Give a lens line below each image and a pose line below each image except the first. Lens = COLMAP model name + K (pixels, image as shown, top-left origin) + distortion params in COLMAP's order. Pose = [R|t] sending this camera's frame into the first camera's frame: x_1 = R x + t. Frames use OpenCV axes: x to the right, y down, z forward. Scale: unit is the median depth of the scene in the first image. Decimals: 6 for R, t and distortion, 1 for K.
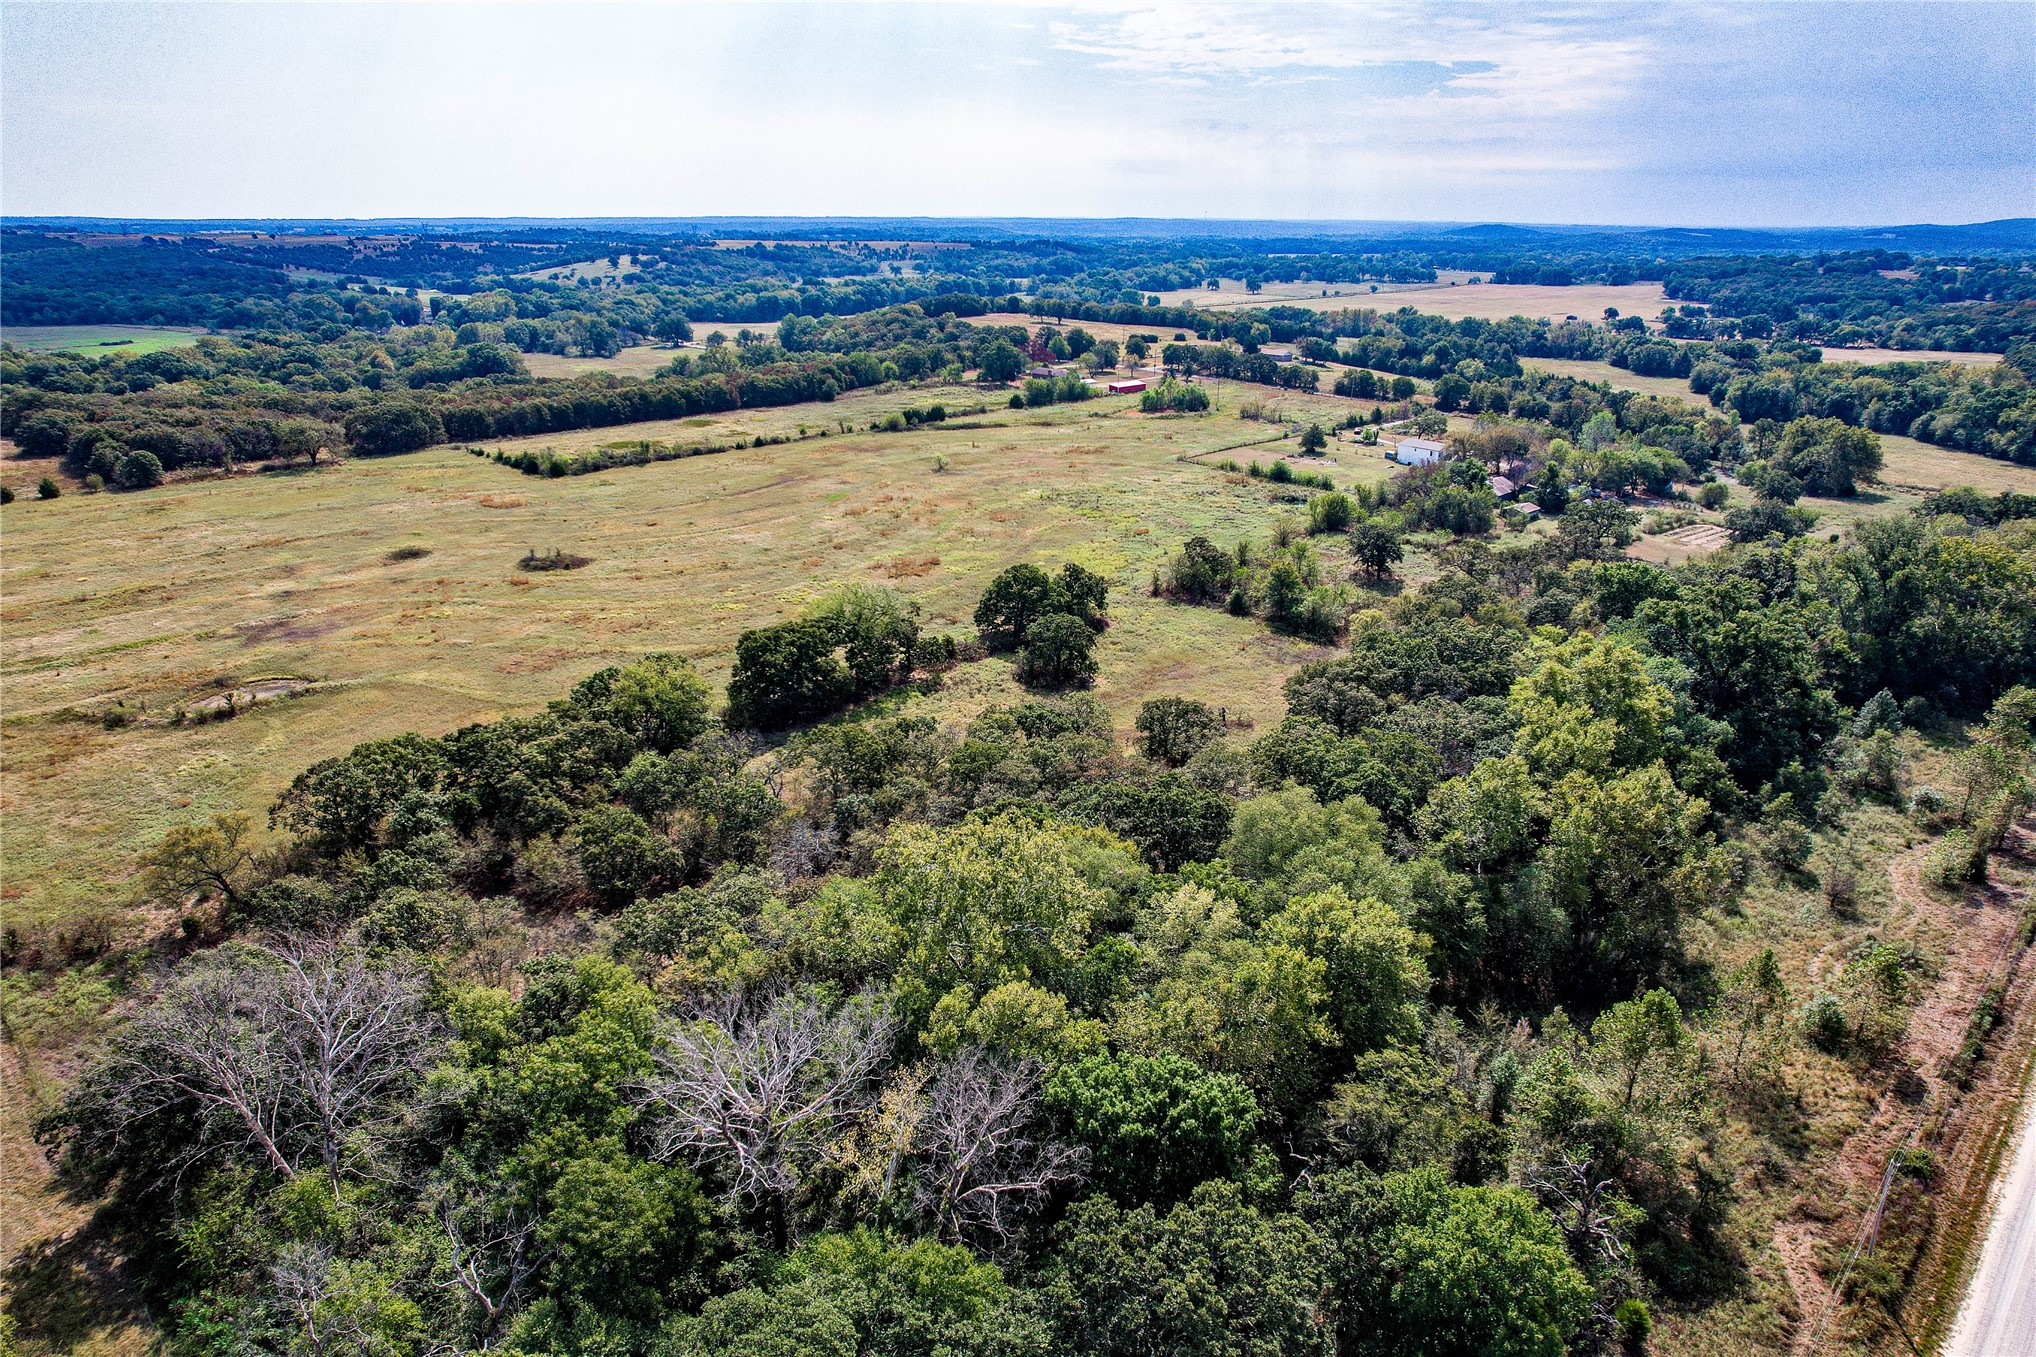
lens RADIAL K [[1306.7, 0, 1014.4], [0, 1306.7, 683.2], [0, 0, 1]] dist [-0.081365, 0.071540]
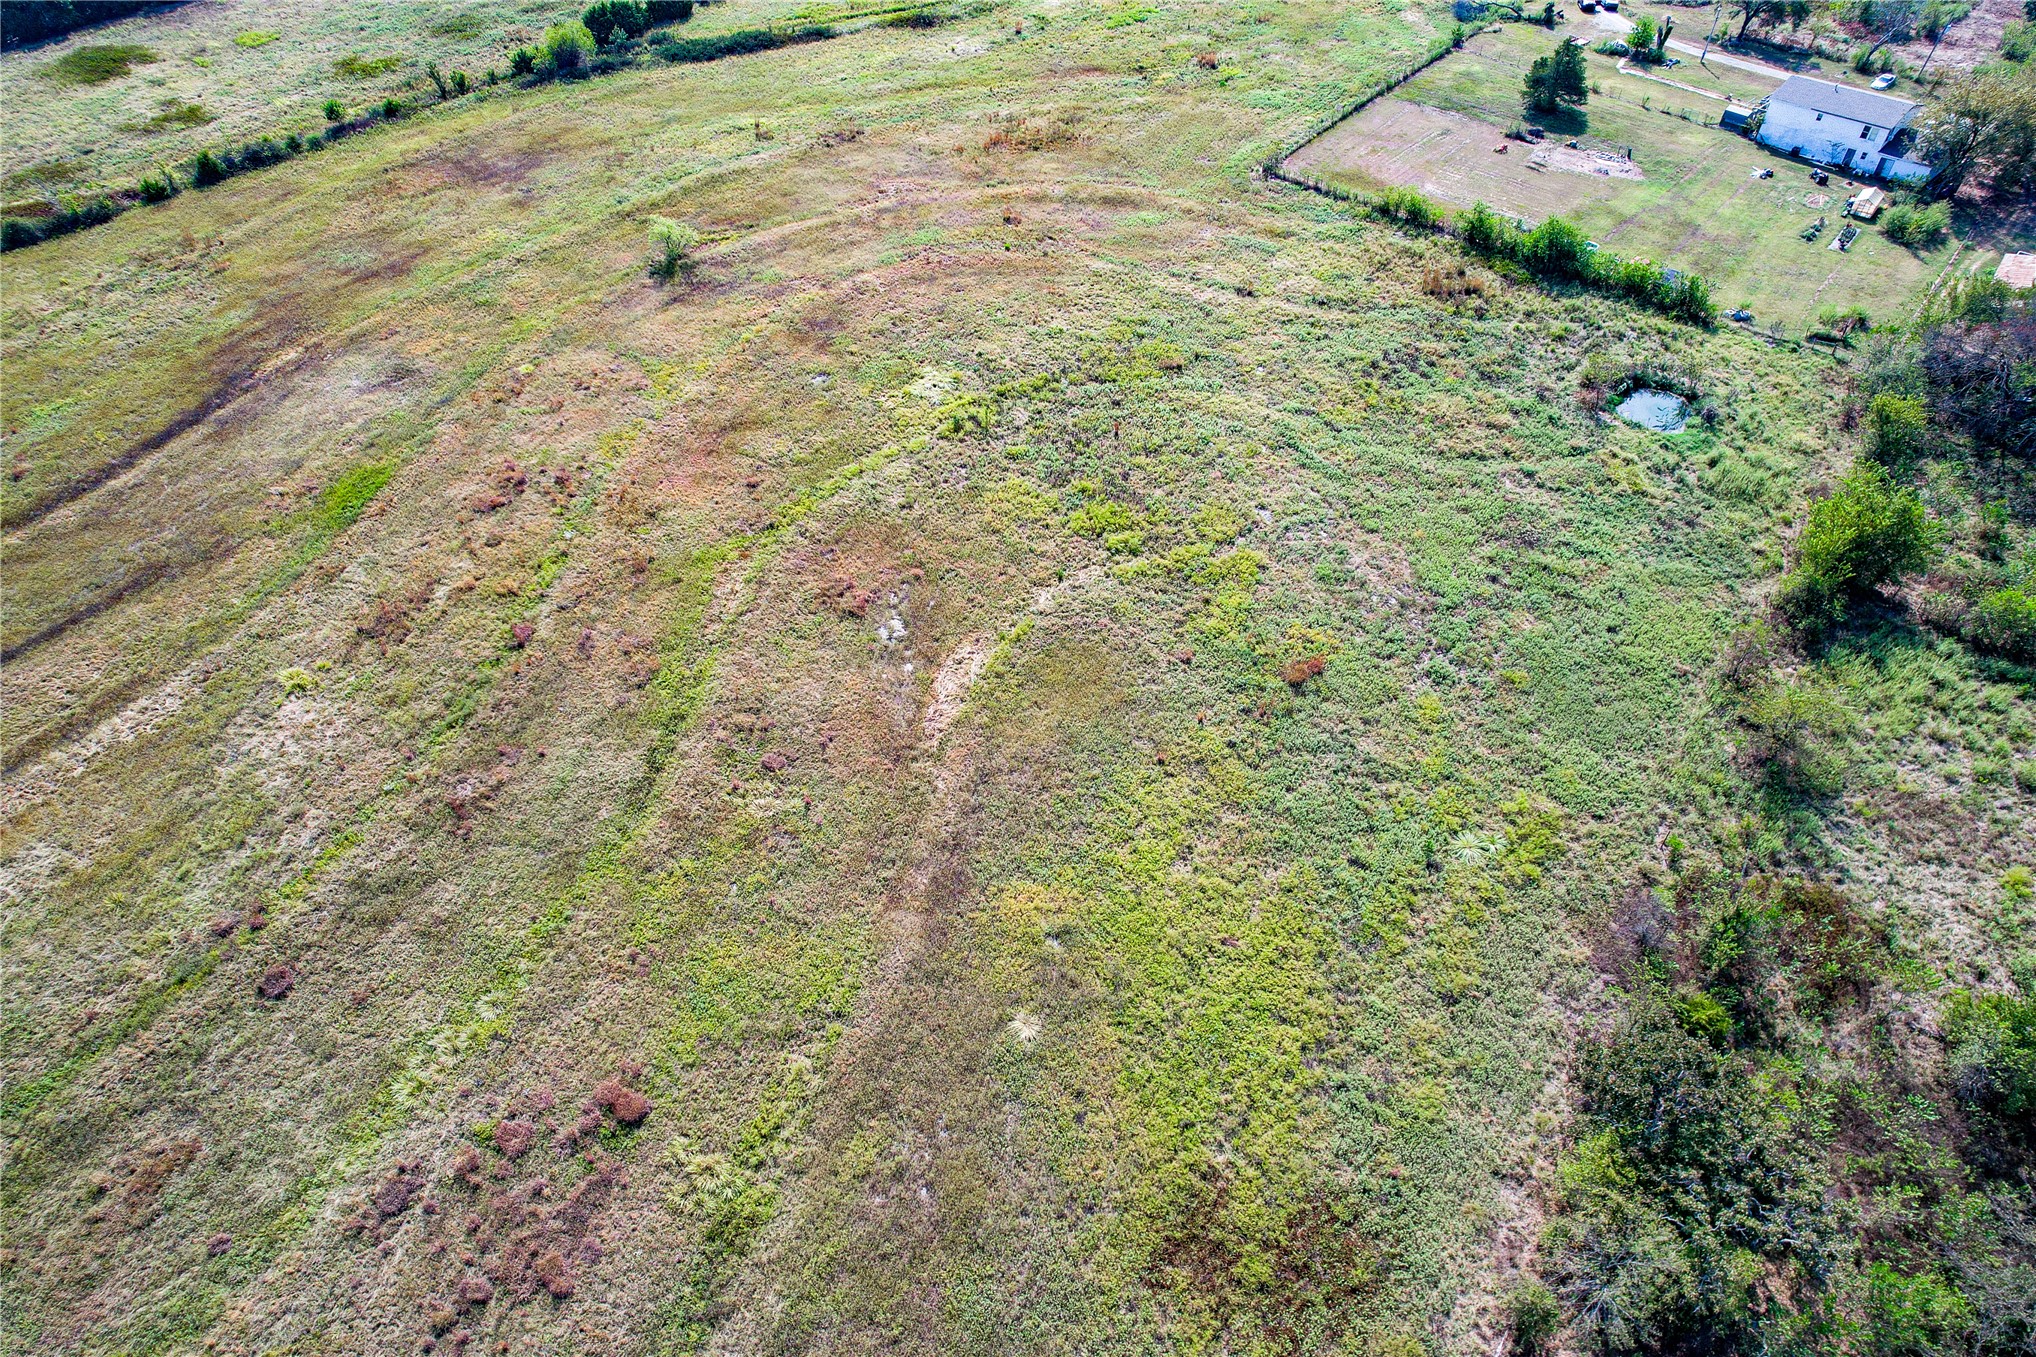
lens RADIAL K [[1306.7, 0, 1014.4], [0, 1306.7, 683.2], [0, 0, 1]] dist [-0.081365, 0.071540]
pose [[0.993129, -0.090089, 0.074690, 0.005429], [0.051006, 0.907661, 0.416593, -0.327807], [-0.105324, -0.409921, 0.906020, 0.948760]]
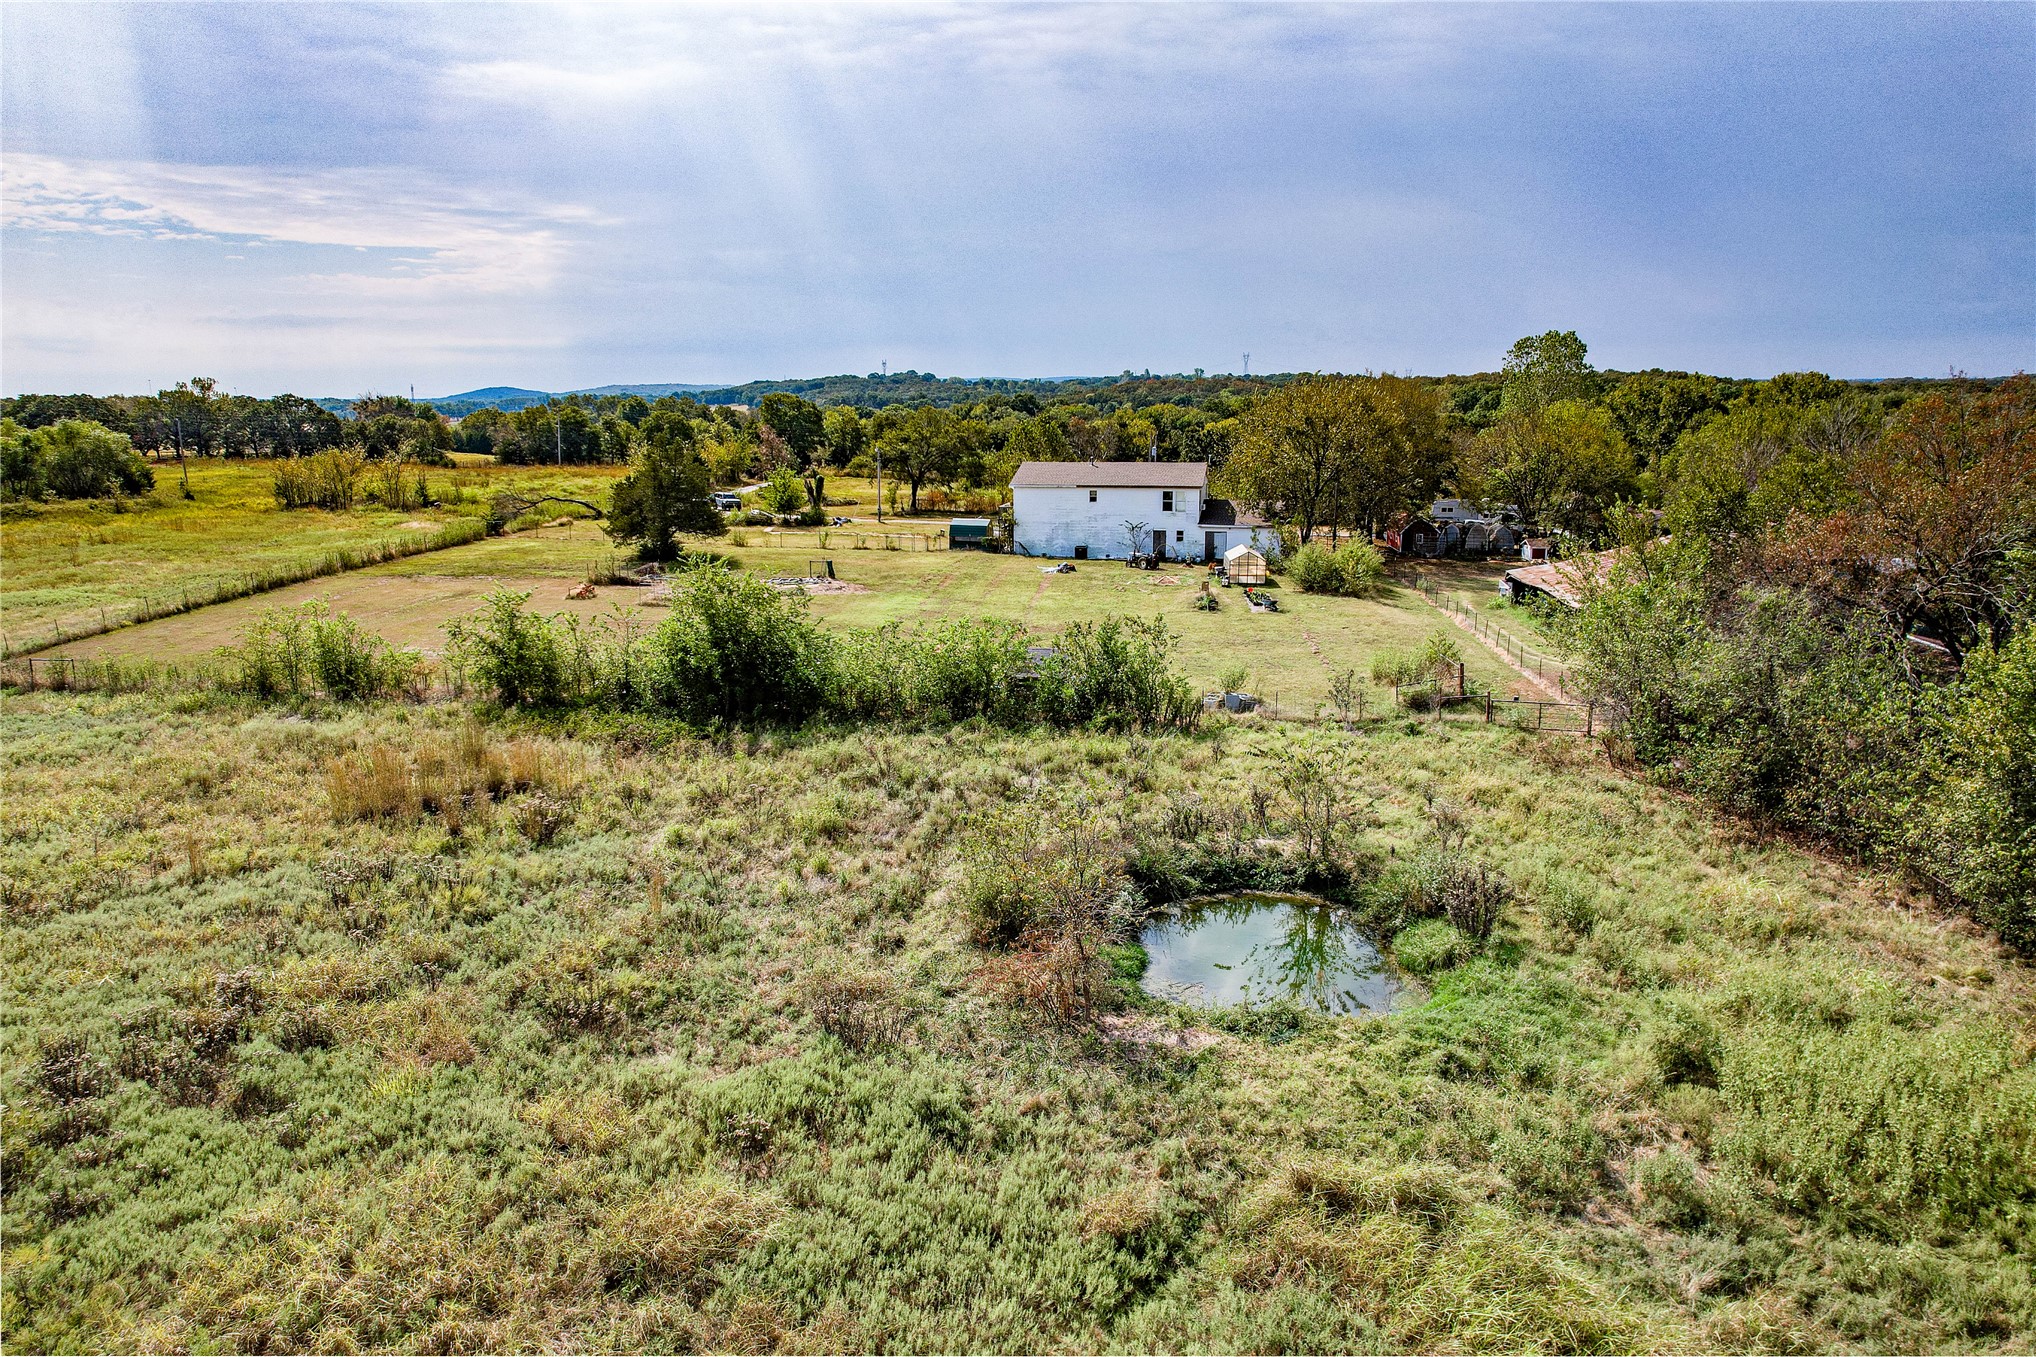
lens RADIAL K [[1300.3, 0, 1021.8], [0, 1300.3, 702.9], [0, 0, 1]] dist [-0.087551, 0.071236]
pose [[0.748612, -0.164617, 0.642247, 0.211418], [0.235460, 0.971551, -0.025432, -0.226064], [-0.619789, 0.170262, 0.766076, 1.347249]]
